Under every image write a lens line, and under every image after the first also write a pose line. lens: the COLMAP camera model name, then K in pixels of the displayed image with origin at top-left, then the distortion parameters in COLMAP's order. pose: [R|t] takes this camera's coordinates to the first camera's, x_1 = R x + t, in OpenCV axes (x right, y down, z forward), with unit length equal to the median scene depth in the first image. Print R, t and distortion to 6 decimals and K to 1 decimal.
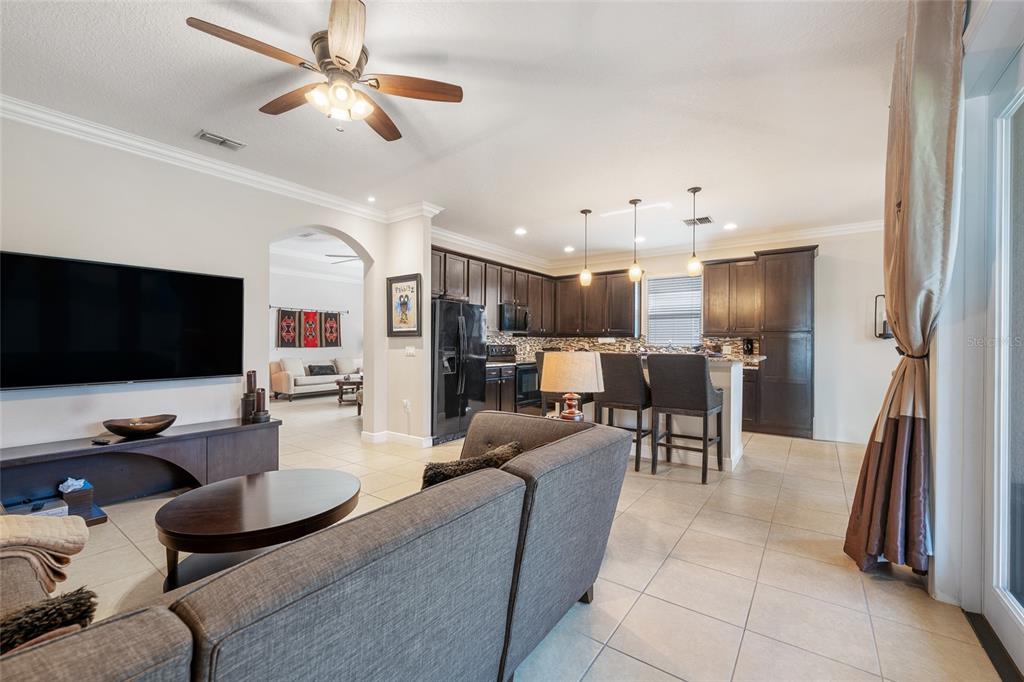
lens RADIAL K [[415.4, 0, 516.8], [0, 415.4, 344.4], [0, 0, 1]] dist [0.003477, -0.000993]
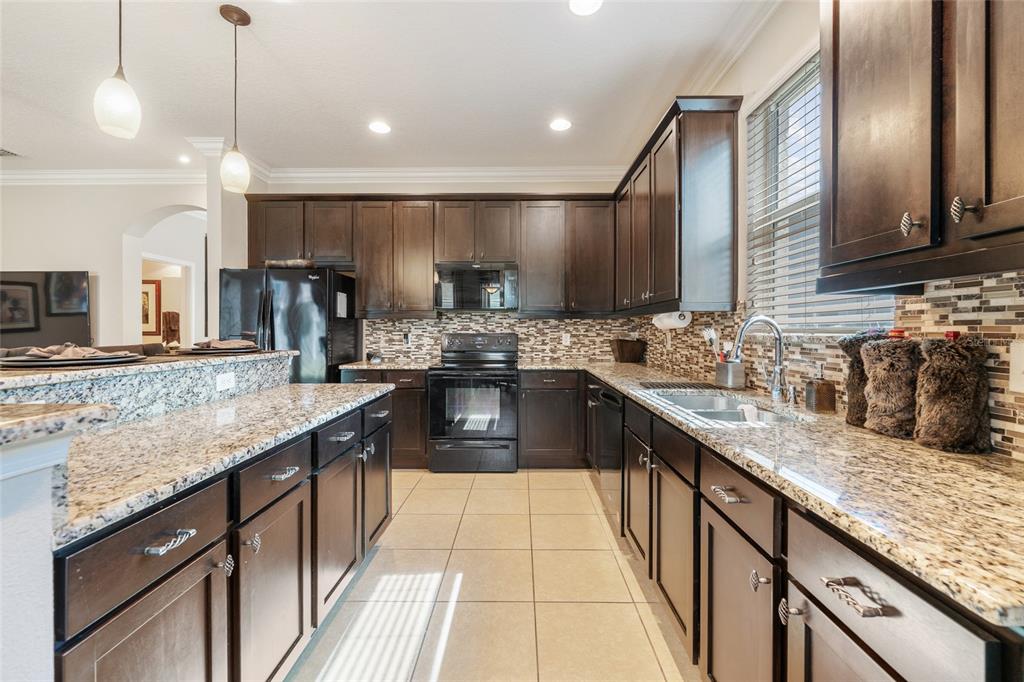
lens RADIAL K [[415.4, 0, 518.9], [0, 415.4, 332.2], [0, 0, 1]] dist [0.003477, -0.000993]
pose [[0.571408, -0.001909, -0.820664, 0.485782], [-0.002559, 0.999988, -0.004108, 0.001492], [0.820662, 0.004448, 0.571397, 0.717336]]
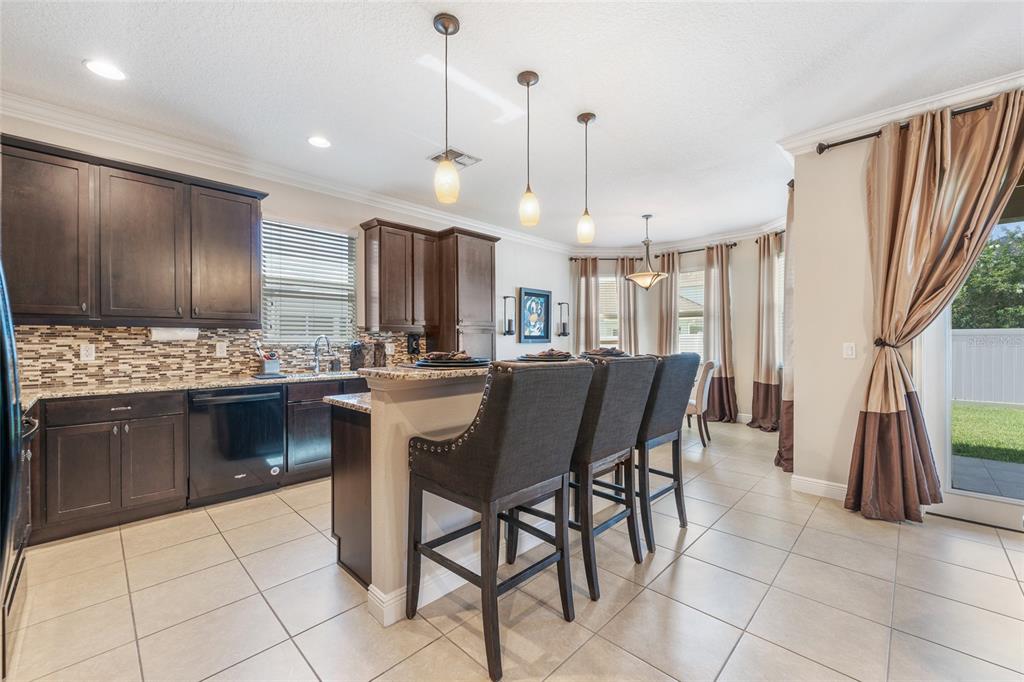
lens RADIAL K [[415.4, 0, 511.2], [0, 415.4, 340.5], [0, 0, 1]] dist [0.003477, -0.000993]
pose [[0.159020, -0.008239, 0.987241, -0.168274], [0.004258, 0.999962, 0.007660, -0.005768], [-0.987266, 0.002986, 0.159049, 0.627611]]
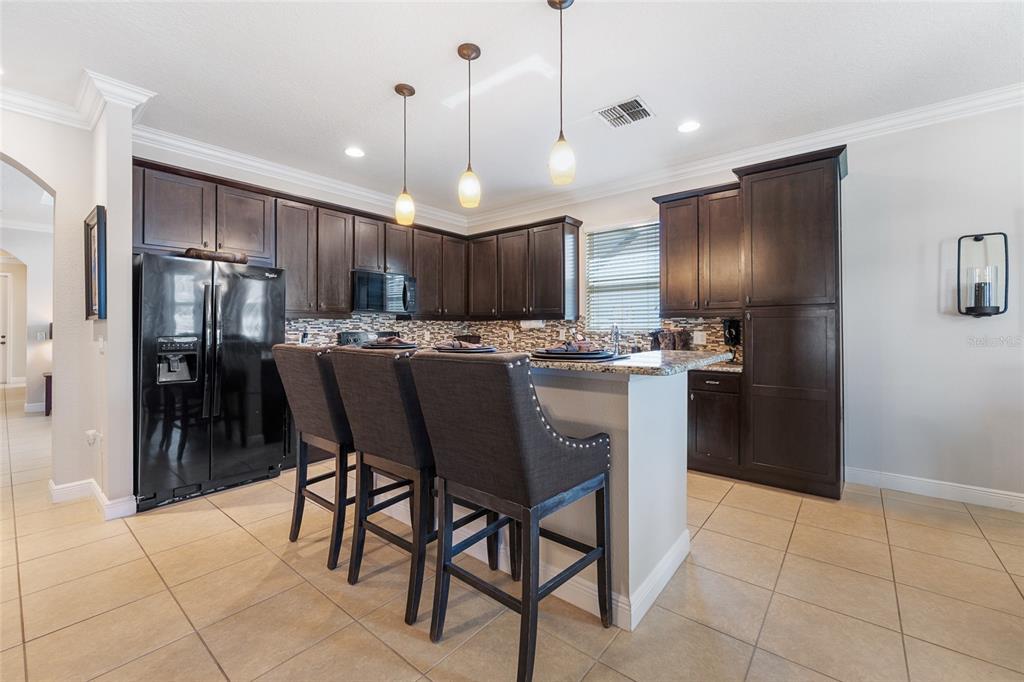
lens RADIAL K [[415.4, 0, 516.4], [0, 415.4, 326.9], [0, 0, 1]] dist [0.003477, -0.000993]
pose [[0.998185, -0.007460, -0.059758, 0.248843], [0.006857, 0.999924, -0.010293, 0.001159], [0.059830, 0.009864, 0.998160, 0.331873]]
